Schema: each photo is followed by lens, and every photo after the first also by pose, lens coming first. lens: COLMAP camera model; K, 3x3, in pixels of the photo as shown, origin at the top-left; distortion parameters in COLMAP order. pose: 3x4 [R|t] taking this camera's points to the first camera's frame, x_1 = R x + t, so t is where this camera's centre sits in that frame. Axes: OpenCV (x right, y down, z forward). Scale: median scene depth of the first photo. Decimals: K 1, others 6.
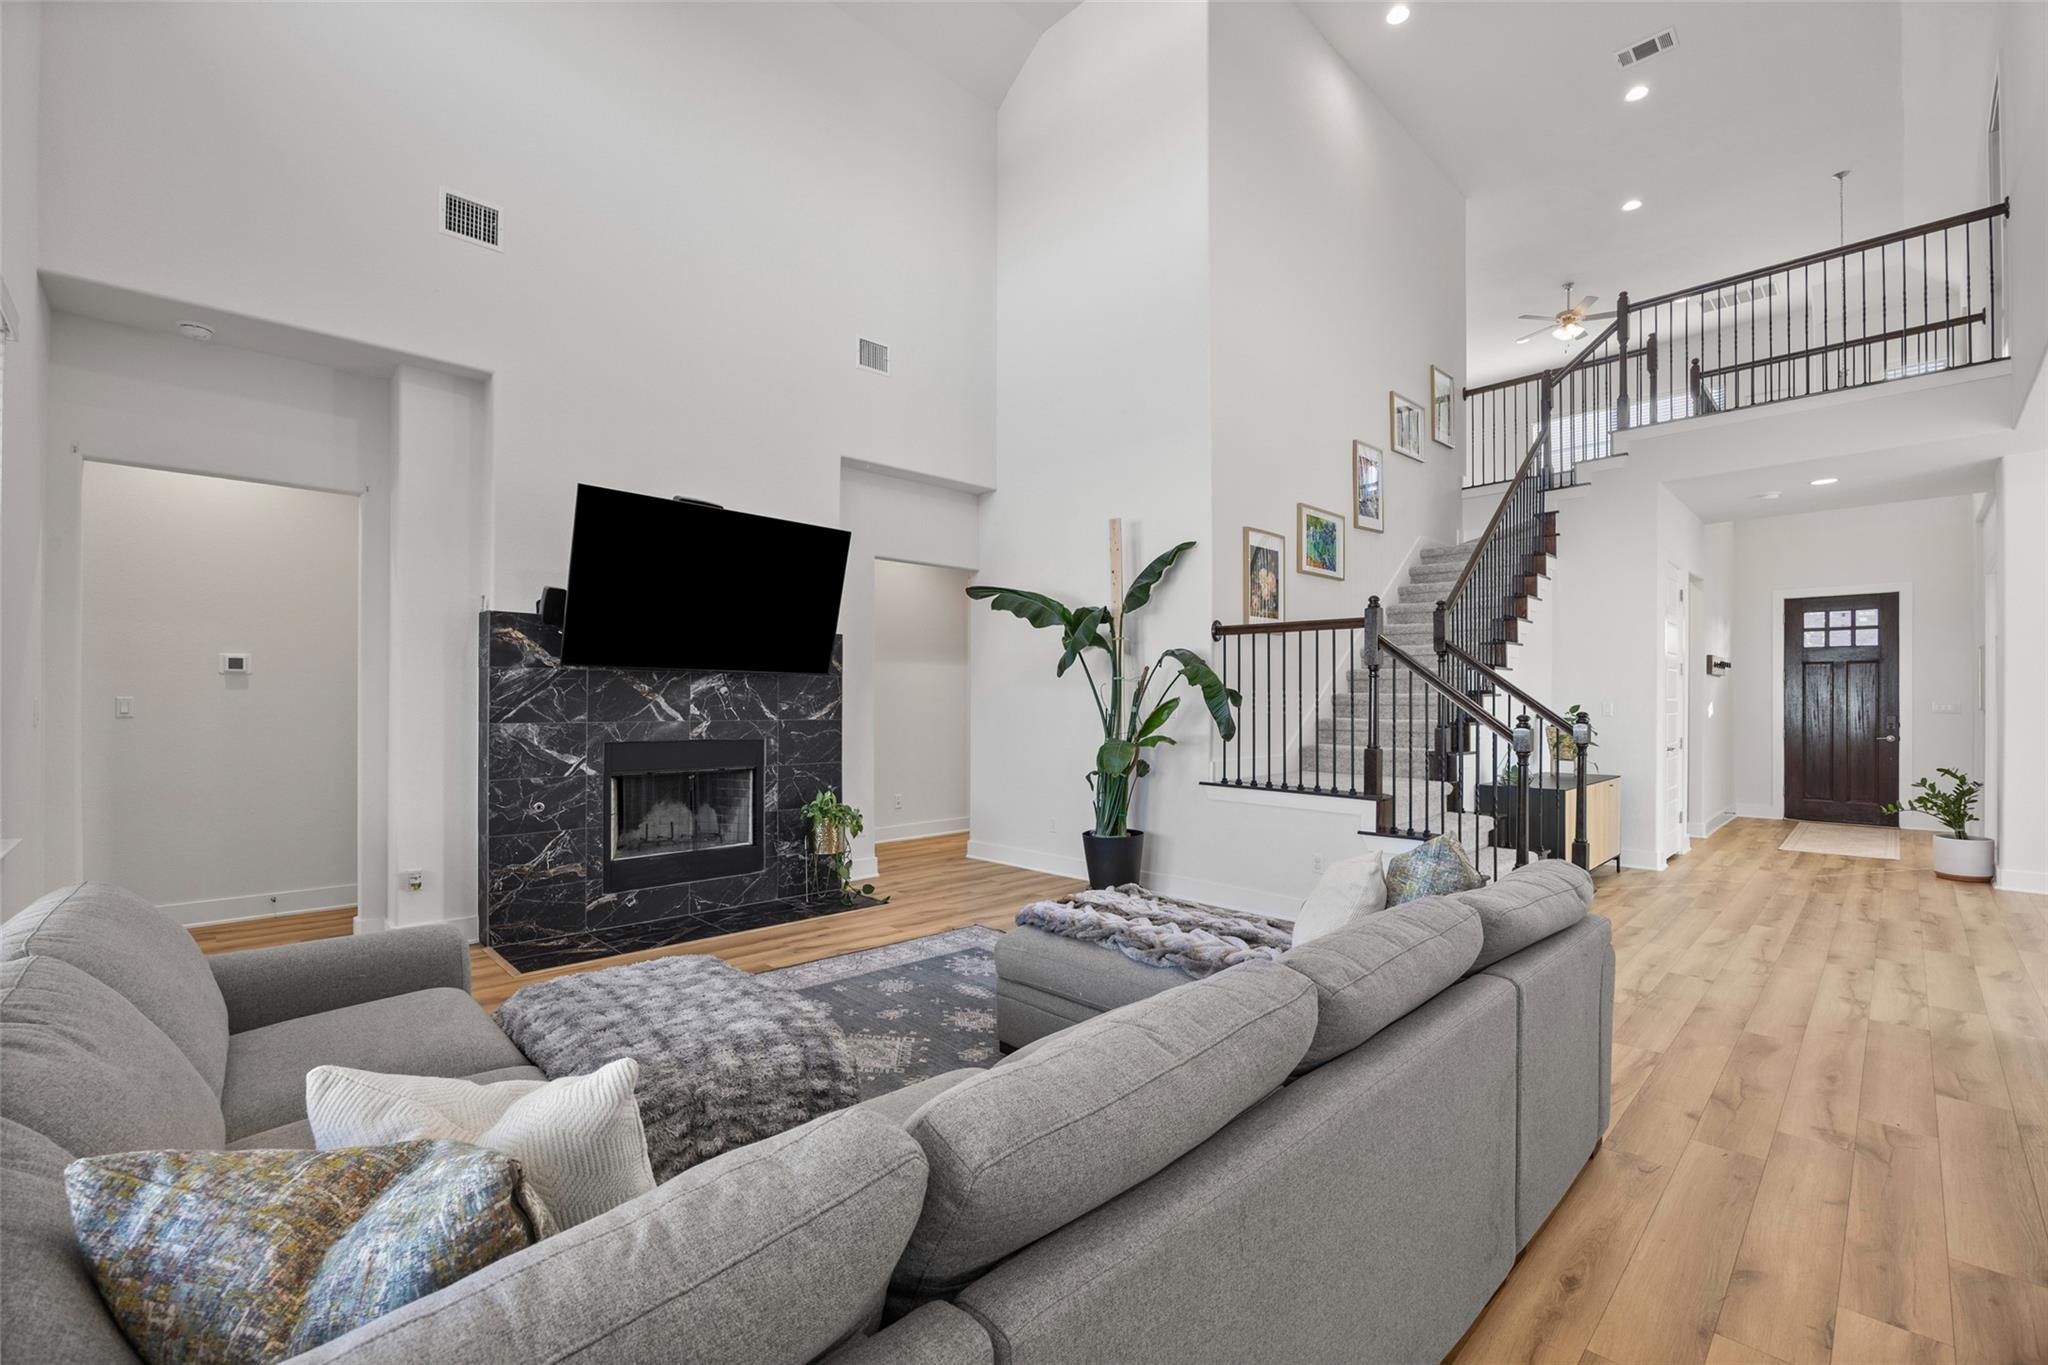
lens RADIAL K [[862.2, 0, 1020.0], [0, 862.2, 690.2], [0, 0, 1]] dist [-0.002126, -0.000091]
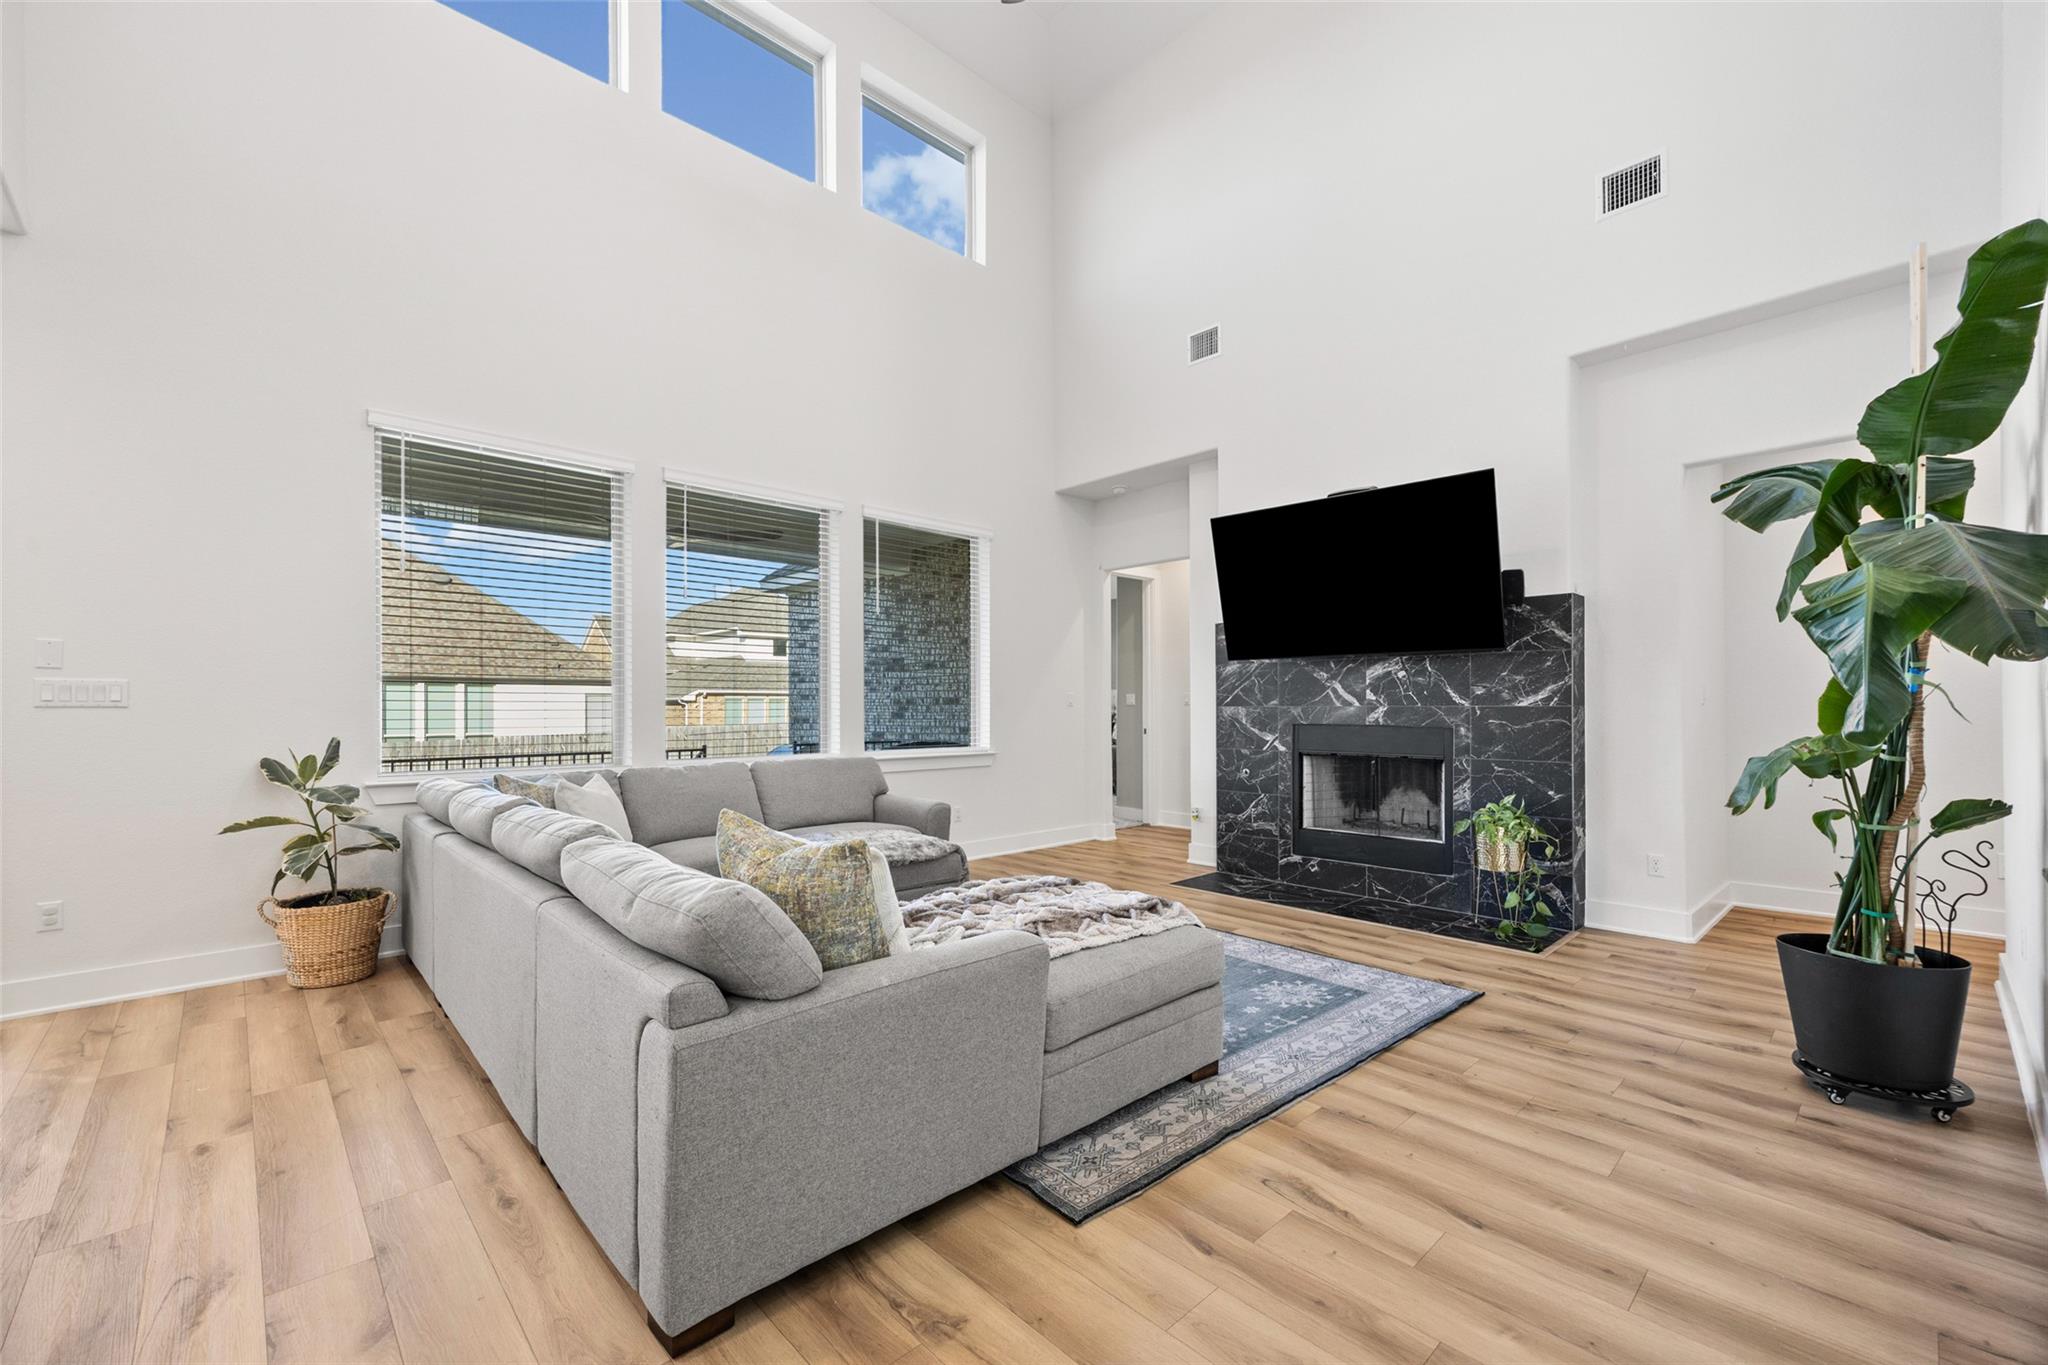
lens RADIAL K [[839.4, 0, 1019.7], [0, 839.4, 701.8], [0, 0, 1]] dist [0.000607, -0.000063]
pose [[-0.012079, -0.011740, -0.999858, 0.660413], [0.015086, 0.999815, -0.011922, 0.039194], [0.999813, -0.015227, -0.011900, 0.653617]]
